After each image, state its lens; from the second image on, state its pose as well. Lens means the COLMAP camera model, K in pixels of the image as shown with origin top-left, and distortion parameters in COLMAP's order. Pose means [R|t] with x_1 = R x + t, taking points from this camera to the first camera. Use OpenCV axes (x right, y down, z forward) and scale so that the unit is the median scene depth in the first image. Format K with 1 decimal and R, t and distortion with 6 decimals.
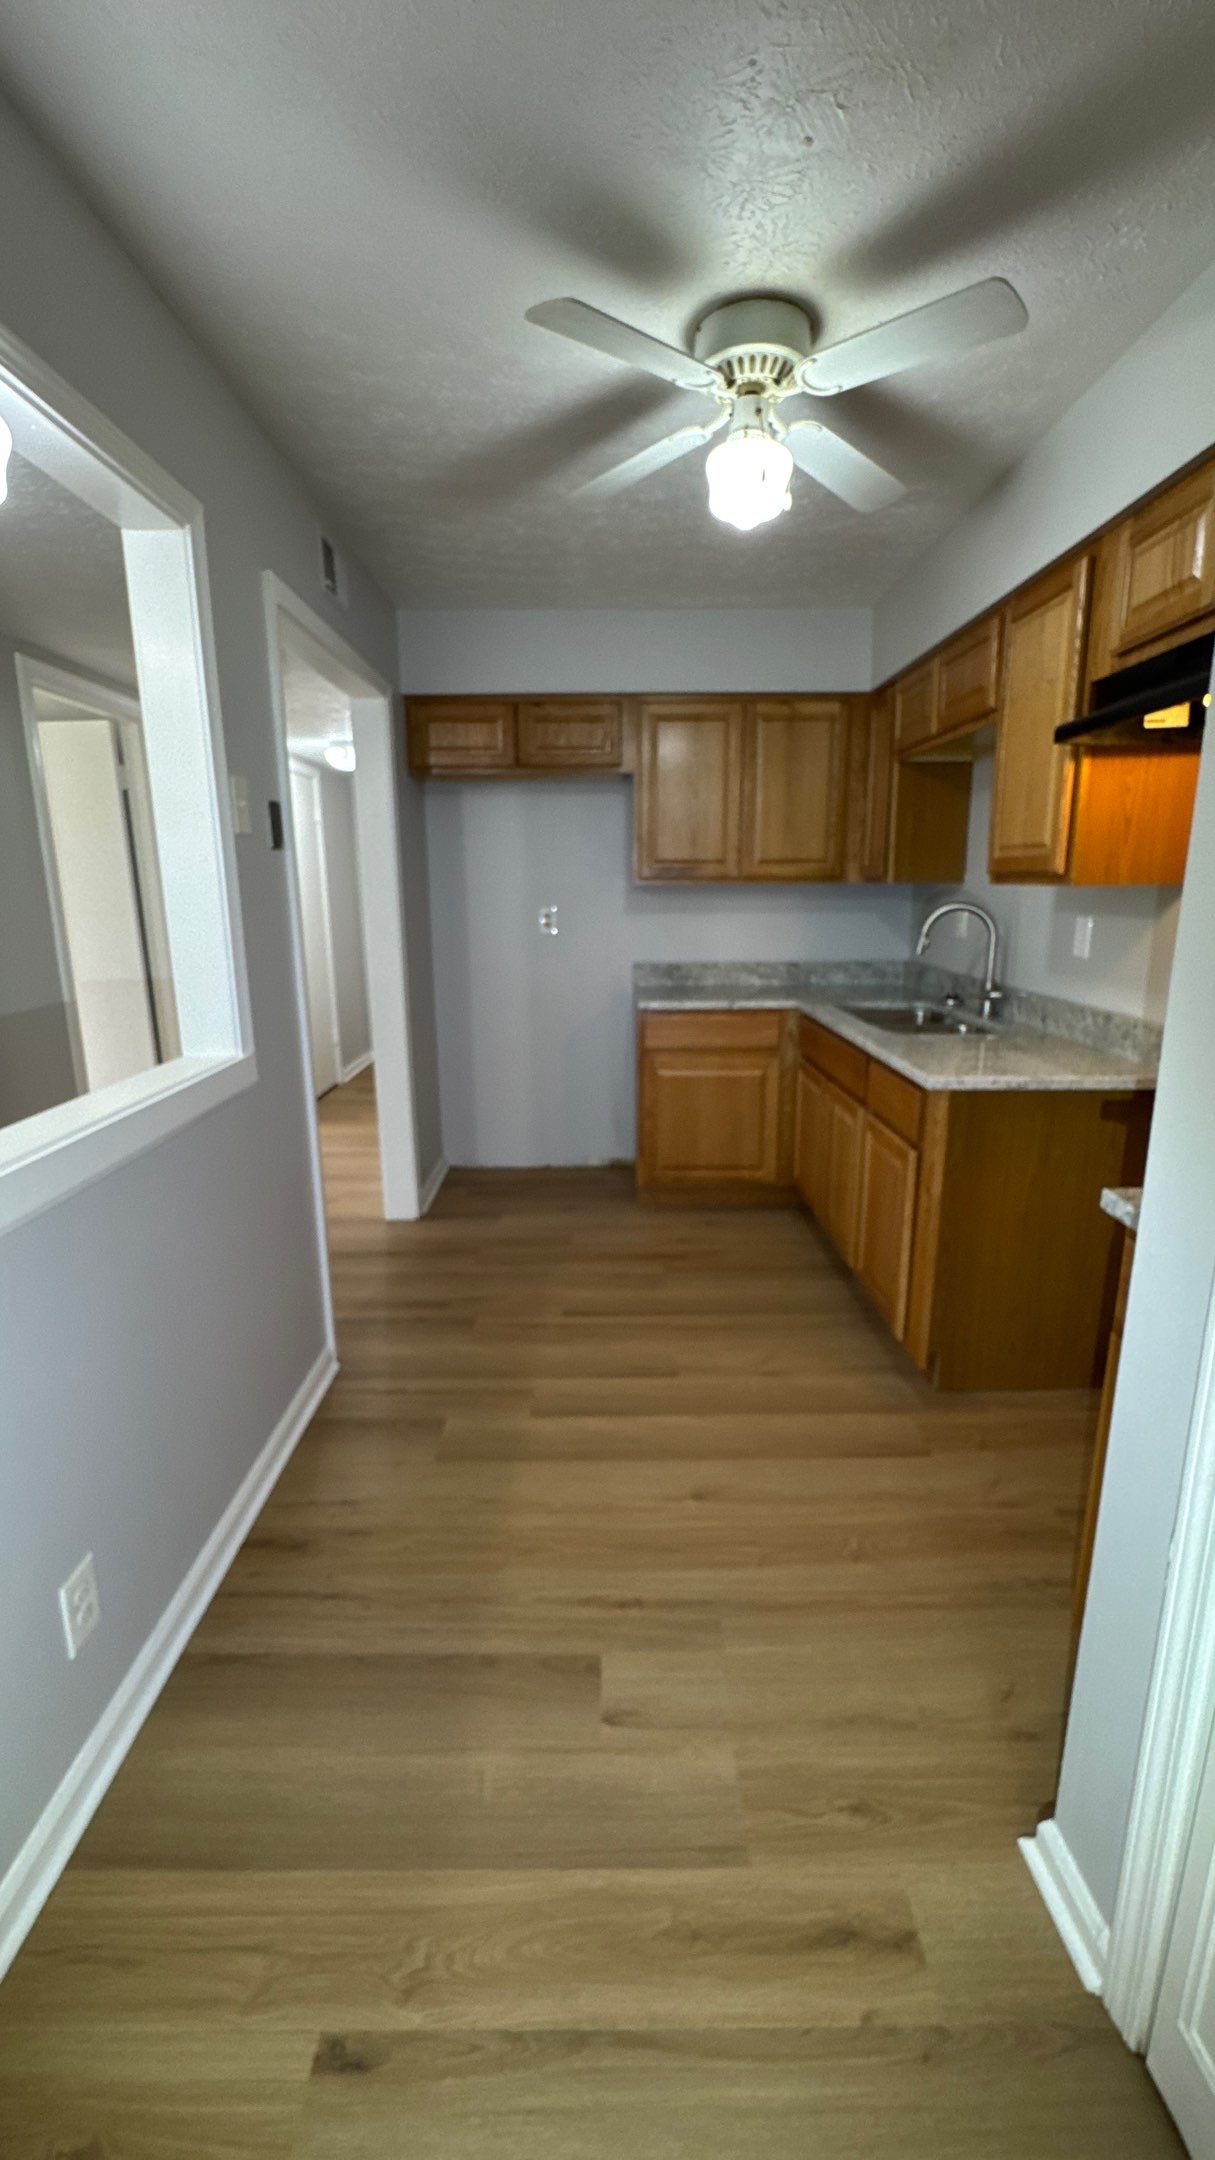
lens RADIAL K [[878.9, 0, 607.5], [0, 878.9, 1080.0], [0, 0, 1]] dist [-0.041773, -0.000093]
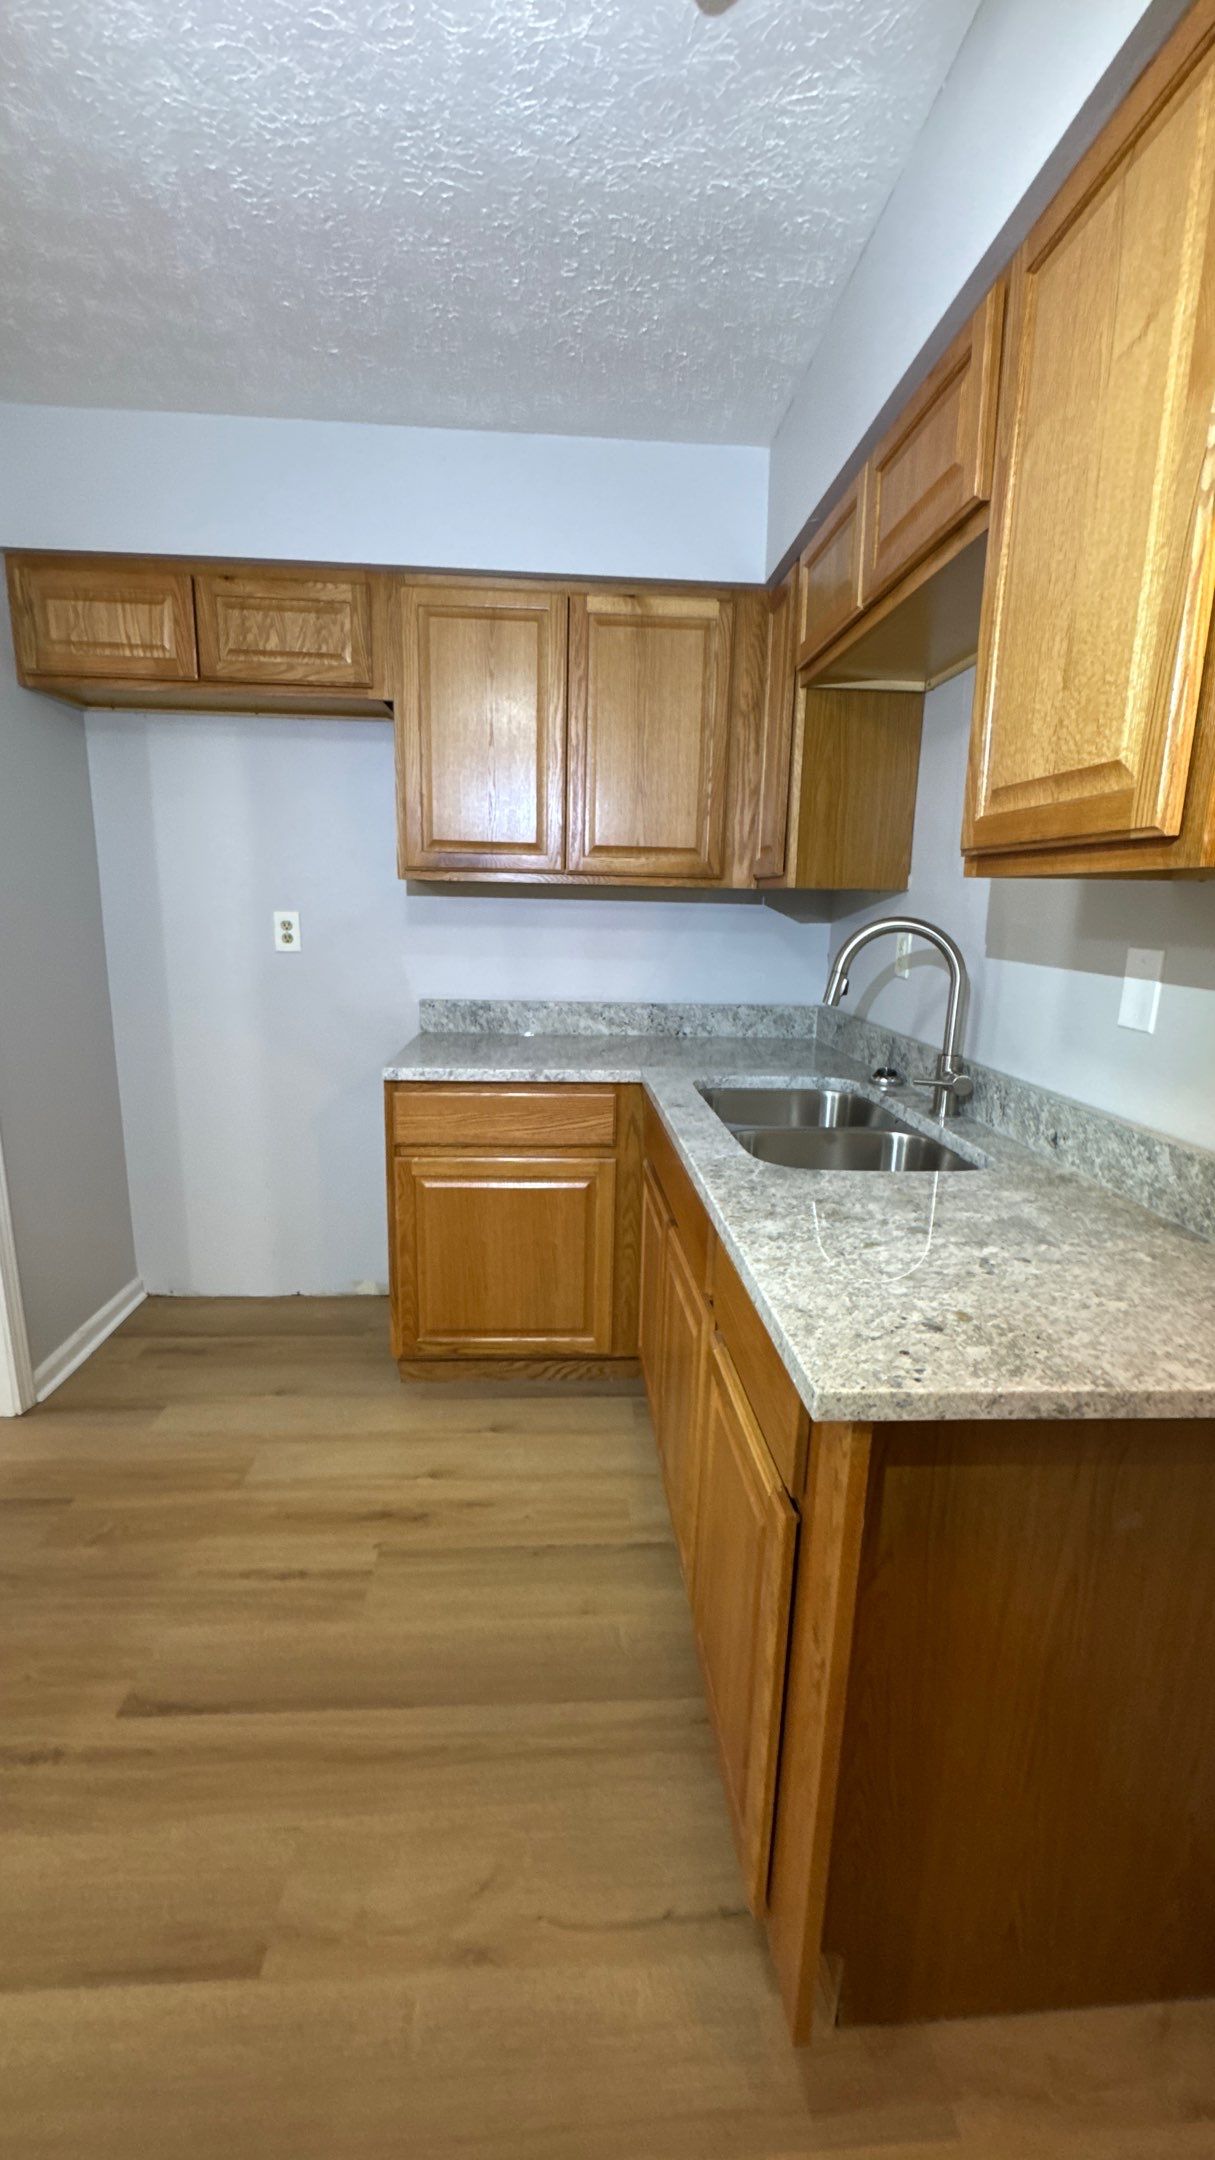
lens RADIAL K [[869.7, 0, 611.8], [0, 869.7, 1072.5], [0, 0, 1]] dist [-0.002791, -0.000335]
pose [[0.997663, 0.018236, 0.065843, 0.153704], [-0.016633, 0.999554, -0.024815, -0.072881], [-0.066266, 0.023662, 0.997521, 0.381385]]
